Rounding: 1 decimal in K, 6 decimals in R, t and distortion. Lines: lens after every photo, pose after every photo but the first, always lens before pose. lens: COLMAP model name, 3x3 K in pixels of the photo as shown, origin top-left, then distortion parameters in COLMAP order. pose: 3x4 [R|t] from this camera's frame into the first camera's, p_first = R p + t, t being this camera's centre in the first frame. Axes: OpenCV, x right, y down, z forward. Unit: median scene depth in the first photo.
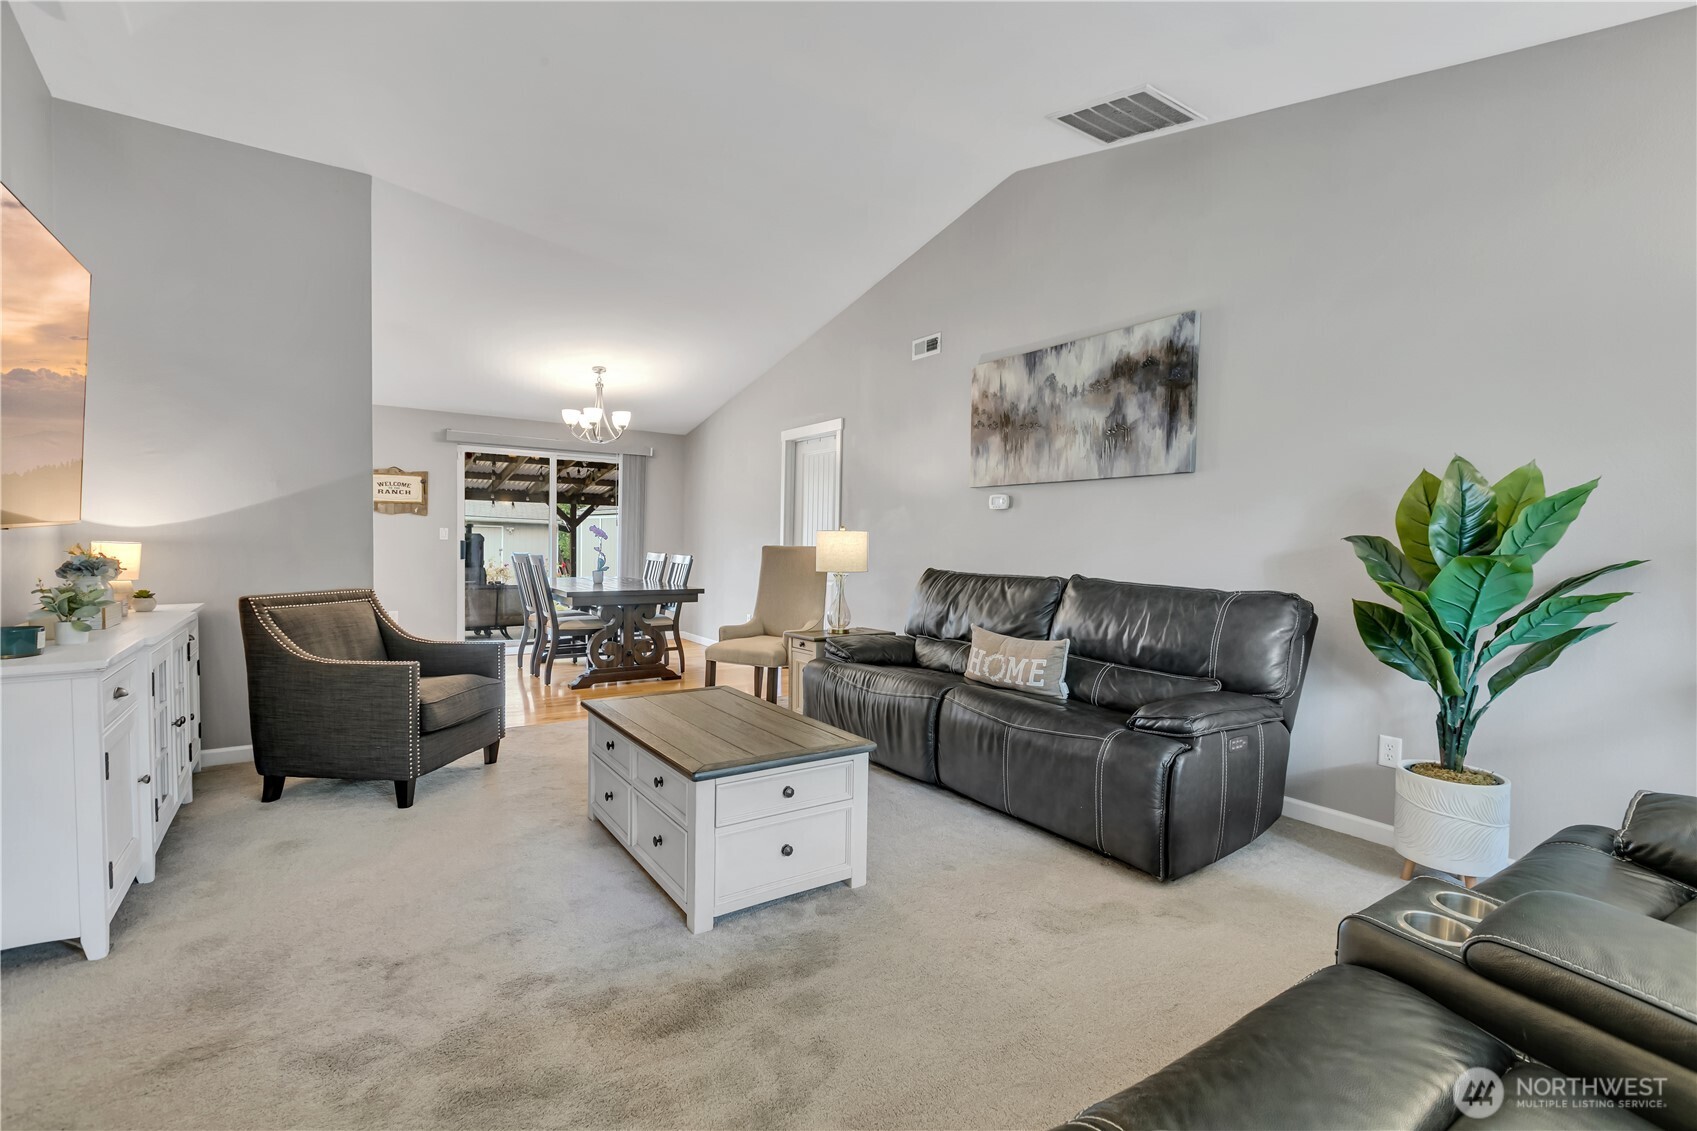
lens RADIAL K [[757.7, 0, 847.7], [0, 757.7, 560.8], [0, 0, 1]] dist [0.000959, 0.000251]
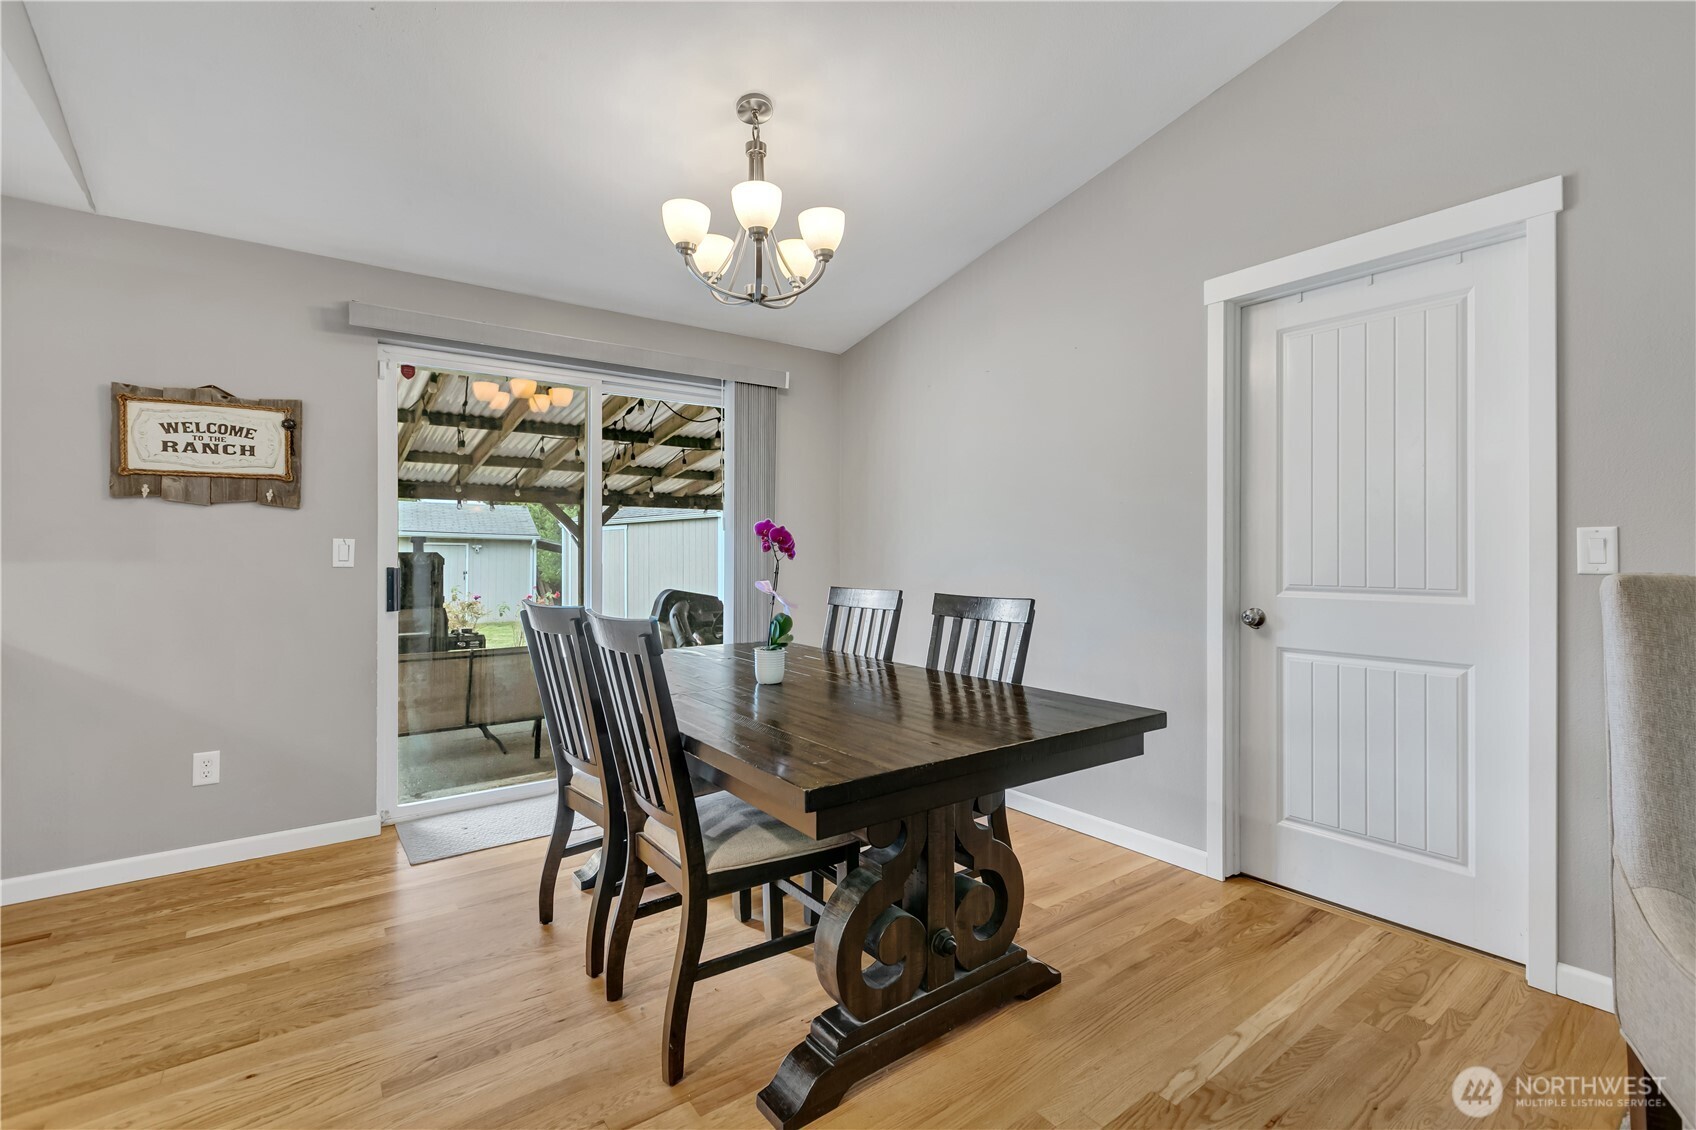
lens RADIAL K [[769.7, 0, 856.3], [0, 769.7, 550.9], [0, 0, 1]] dist [-0.002217, -0.000198]
pose [[0.998873, -0.017865, 0.043974, -0.319958], [0.019160, 0.999390, -0.029201, -0.022493], [-0.043425, 0.030011, 0.998606, 0.669744]]
